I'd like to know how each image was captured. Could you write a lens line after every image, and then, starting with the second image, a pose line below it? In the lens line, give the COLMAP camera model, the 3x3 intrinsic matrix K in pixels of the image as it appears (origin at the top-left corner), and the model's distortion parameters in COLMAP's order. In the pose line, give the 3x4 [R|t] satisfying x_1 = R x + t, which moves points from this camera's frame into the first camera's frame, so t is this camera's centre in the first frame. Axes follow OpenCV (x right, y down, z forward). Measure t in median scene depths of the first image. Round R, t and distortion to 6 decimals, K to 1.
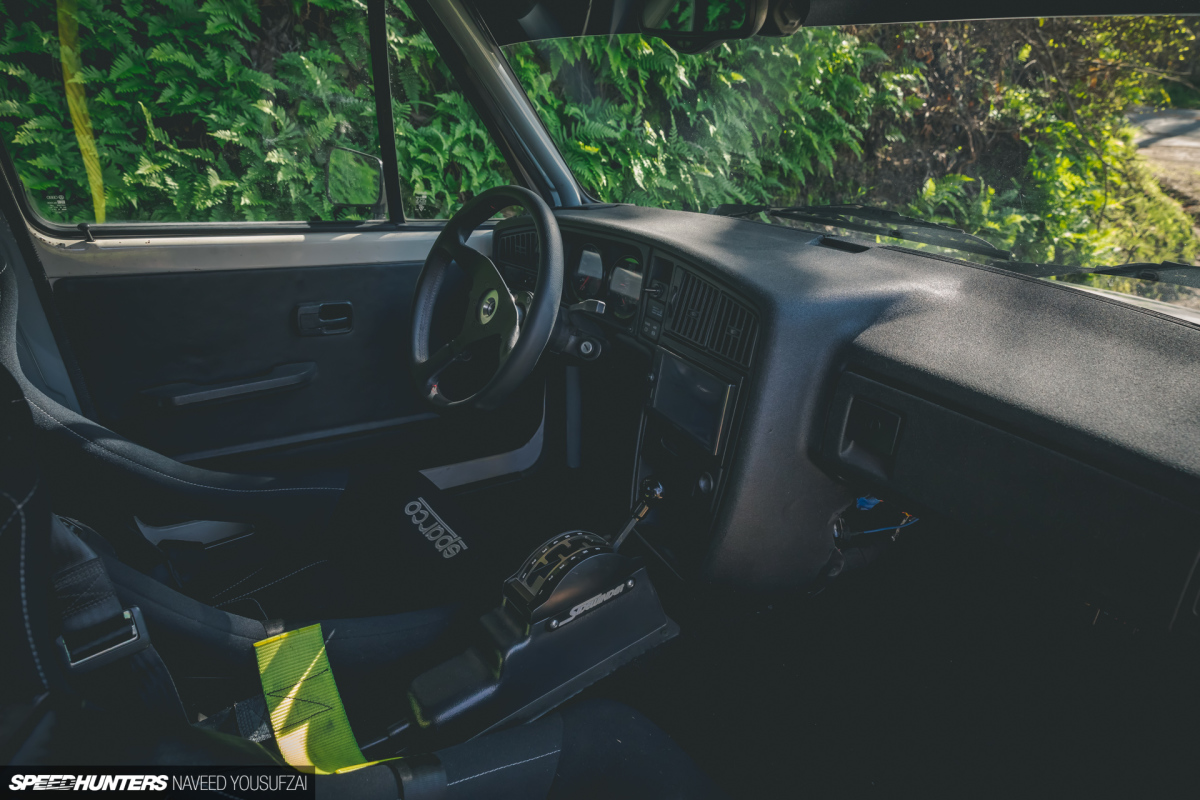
lens RADIAL K [[693.6, 0, 600.0], [0, 693.6, 400.0], [0, 0, 1]] dist [-0.000548, -0.001007]
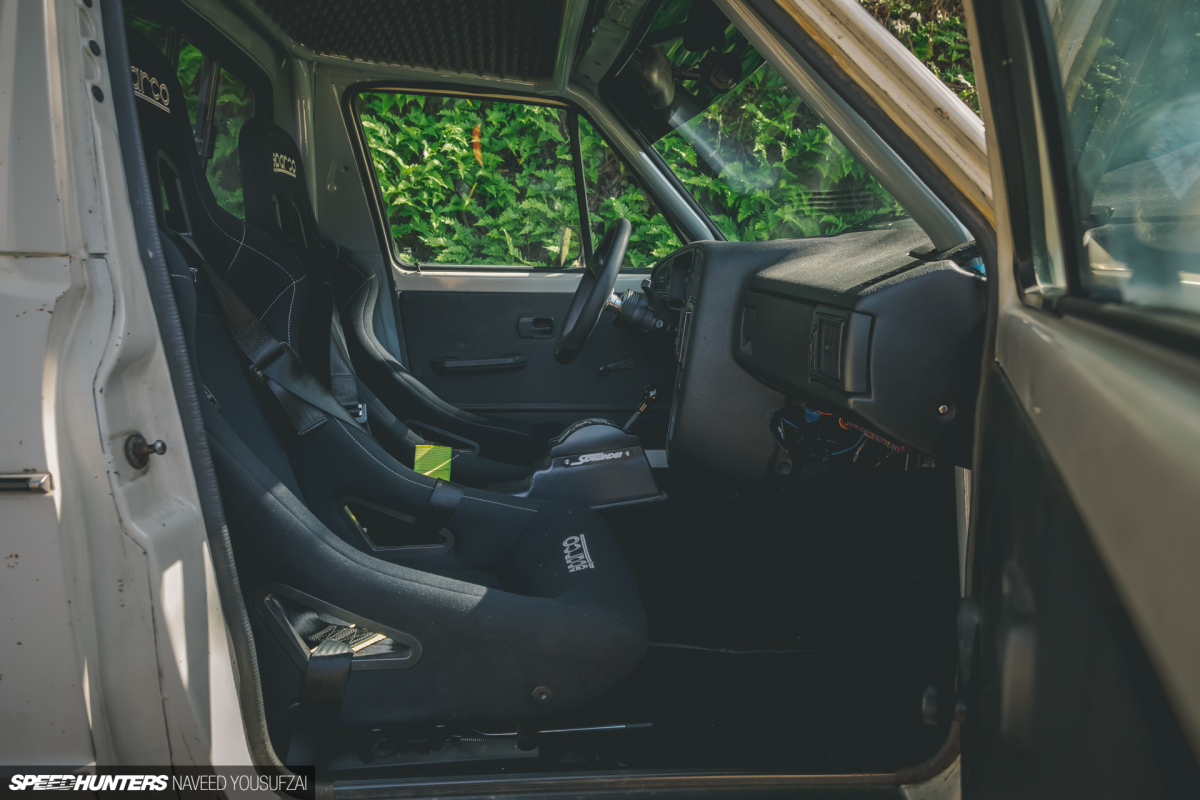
lens RADIAL K [[693.6, 0, 600.0], [0, 693.6, 400.0], [0, 0, 1]] dist [-0.000548, -0.001007]
pose [[0.862007, 0.032278, -0.505867, 0.597165], [-0.139365, 0.974602, -0.175295, 0.341080], [0.487361, 0.221606, 0.844613, -0.244136]]
